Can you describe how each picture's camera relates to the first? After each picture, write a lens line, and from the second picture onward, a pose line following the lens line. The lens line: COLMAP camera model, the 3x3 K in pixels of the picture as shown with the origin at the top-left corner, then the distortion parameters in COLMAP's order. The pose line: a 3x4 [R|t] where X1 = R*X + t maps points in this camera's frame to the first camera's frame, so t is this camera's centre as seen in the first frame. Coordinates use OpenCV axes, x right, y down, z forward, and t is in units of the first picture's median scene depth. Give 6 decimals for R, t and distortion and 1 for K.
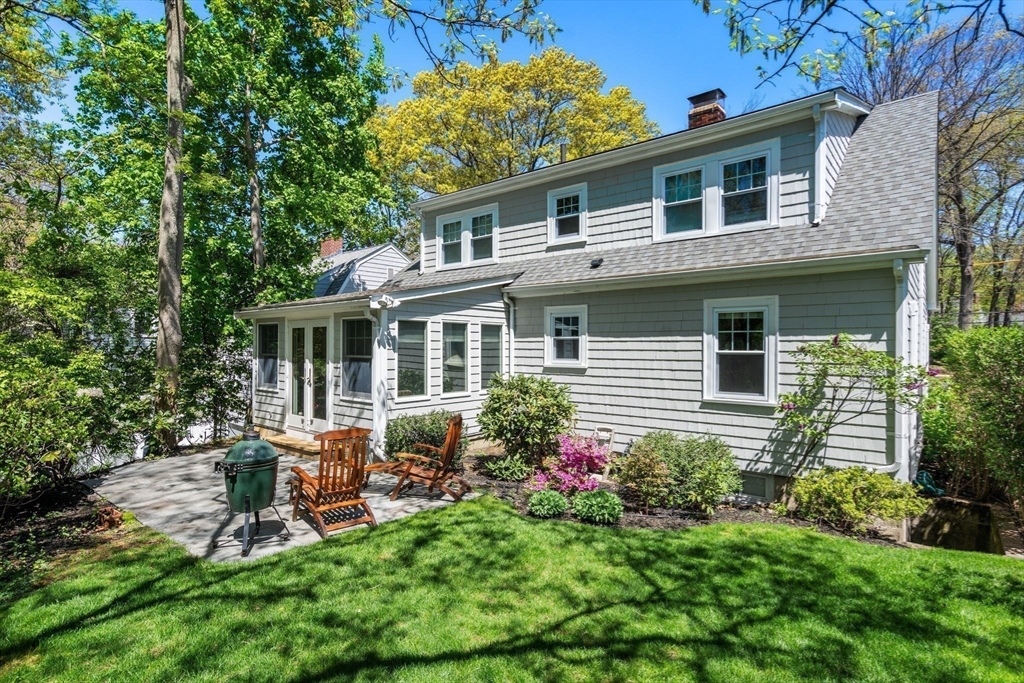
lens RADIAL K [[522.9, 0, 512.0], [0, 522.9, 341.5], [0, 0, 1]] dist [0.000213, 0.000020]
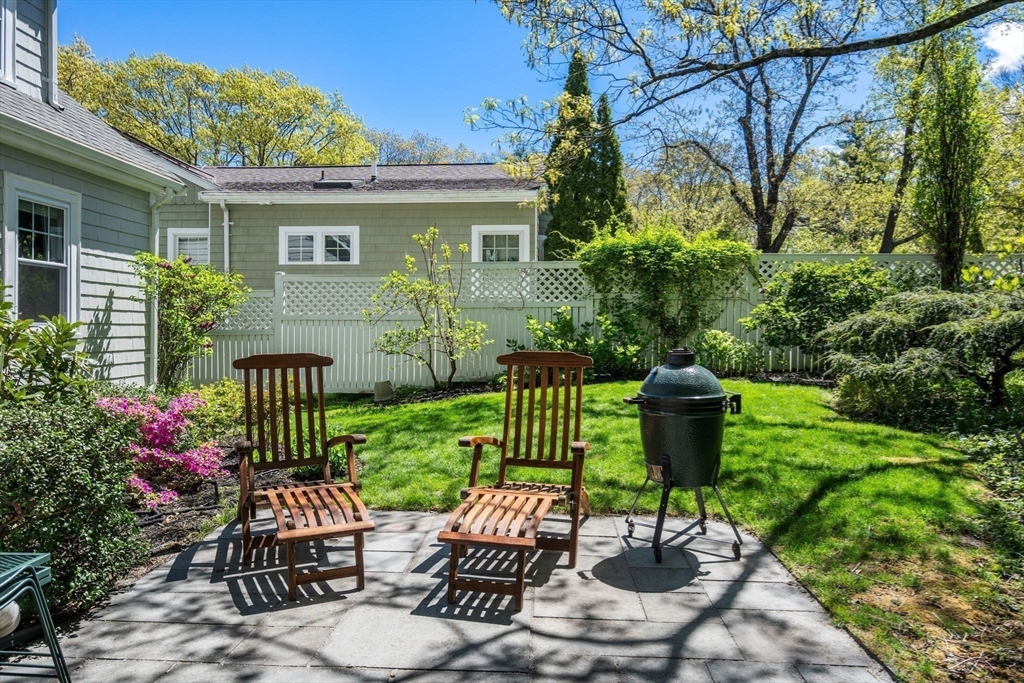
lens RADIAL K [[685.3, 0, 508.1], [0, 685.3, 322.4], [0, 0, 1]] dist [0.006999, 0.002236]
pose [[-0.594271, 0.001350, 0.804264, -0.642564], [-0.012176, 0.999869, -0.010675, 0.099383], [-0.804173, -0.016136, -0.594177, 1.038142]]
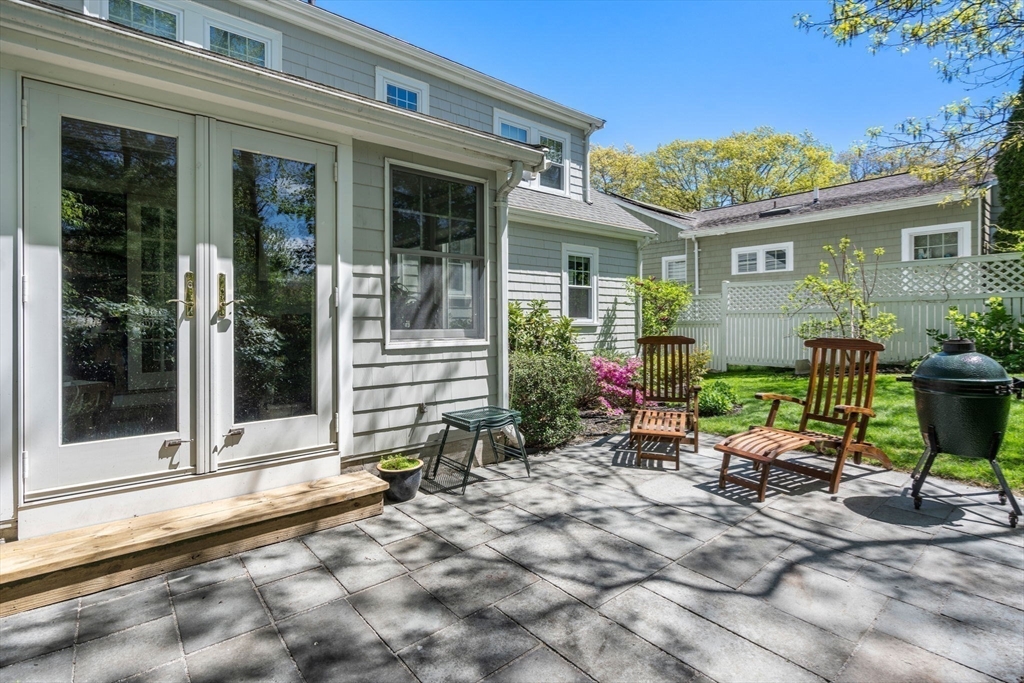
lens RADIAL K [[483.6, 0, 508.1], [0, 483.6, 314.8], [0, 0, 1]] dist [0.000086, 0.000250]
pose [[0.186976, 0.002716, 0.982361, -0.792258], [-0.004777, 0.999987, -0.001855, 0.094074], [-0.982353, -0.004346, 0.186986, 0.945123]]
